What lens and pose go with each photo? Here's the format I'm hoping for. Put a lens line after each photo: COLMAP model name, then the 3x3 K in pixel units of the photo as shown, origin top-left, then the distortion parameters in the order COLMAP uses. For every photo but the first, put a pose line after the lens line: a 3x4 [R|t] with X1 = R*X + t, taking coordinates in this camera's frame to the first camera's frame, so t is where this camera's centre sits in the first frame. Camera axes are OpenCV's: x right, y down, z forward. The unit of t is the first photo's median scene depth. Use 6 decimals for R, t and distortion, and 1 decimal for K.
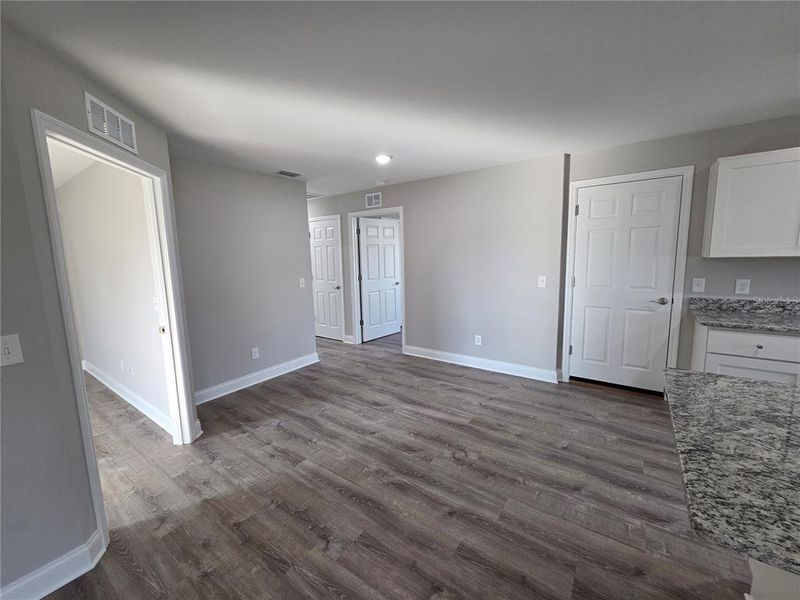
lens RADIAL K [[327.1, 0, 397.5], [0, 327.1, 296.2], [0, 0, 1]] dist [0.002108, -0.000555]
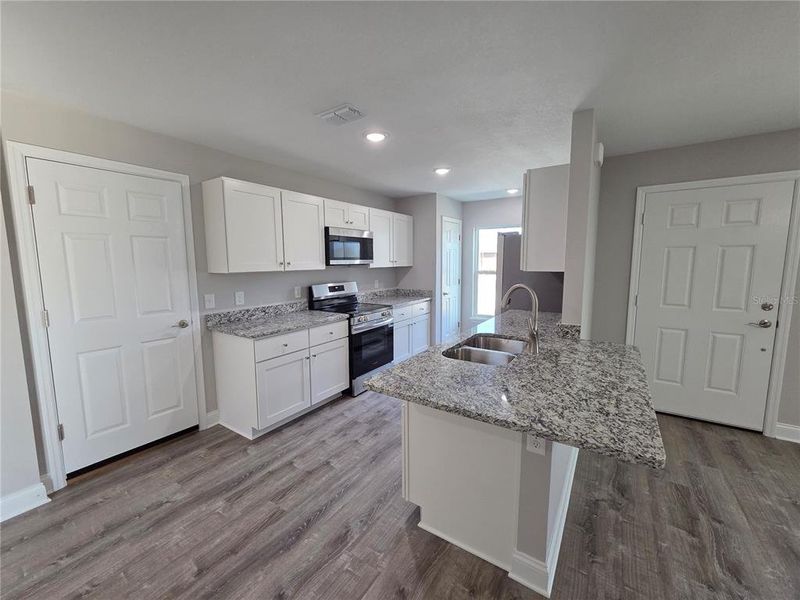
lens RADIAL K [[327.1, 0, 397.9], [0, 327.1, 295.9], [0, 0, 1]] dist [0.002108, -0.000555]
pose [[-0.041067, -0.083268, 0.995681, -0.080649], [0.136073, 0.986771, 0.088136, -0.059866], [-0.989847, 0.139105, -0.029193, 0.473120]]
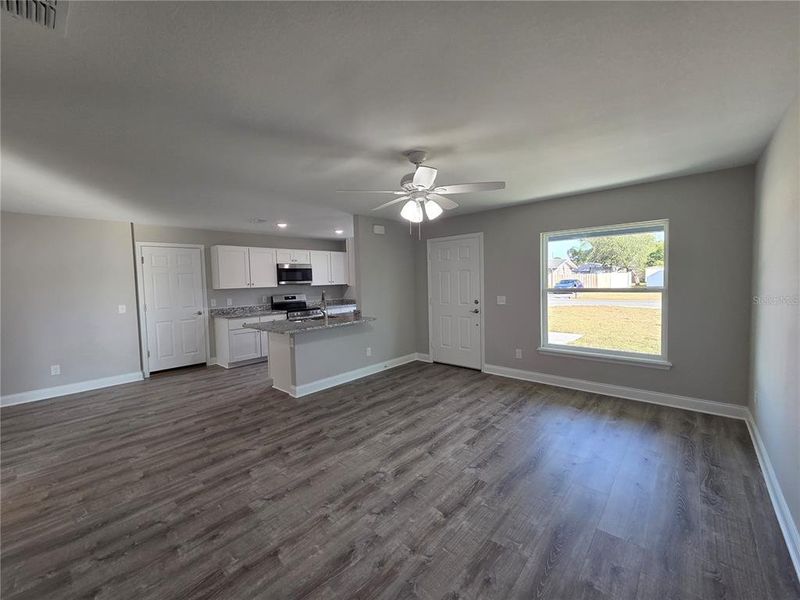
lens RADIAL K [[327.1, 0, 398.8], [0, 327.1, 295.5], [0, 0, 1]] dist [0.002108, -0.000555]
pose [[0.105574, -0.025196, 0.994092, -0.987673], [0.152699, 0.988233, 0.008830, 0.079691], [-0.982617, 0.150865, 0.108180, -0.360739]]
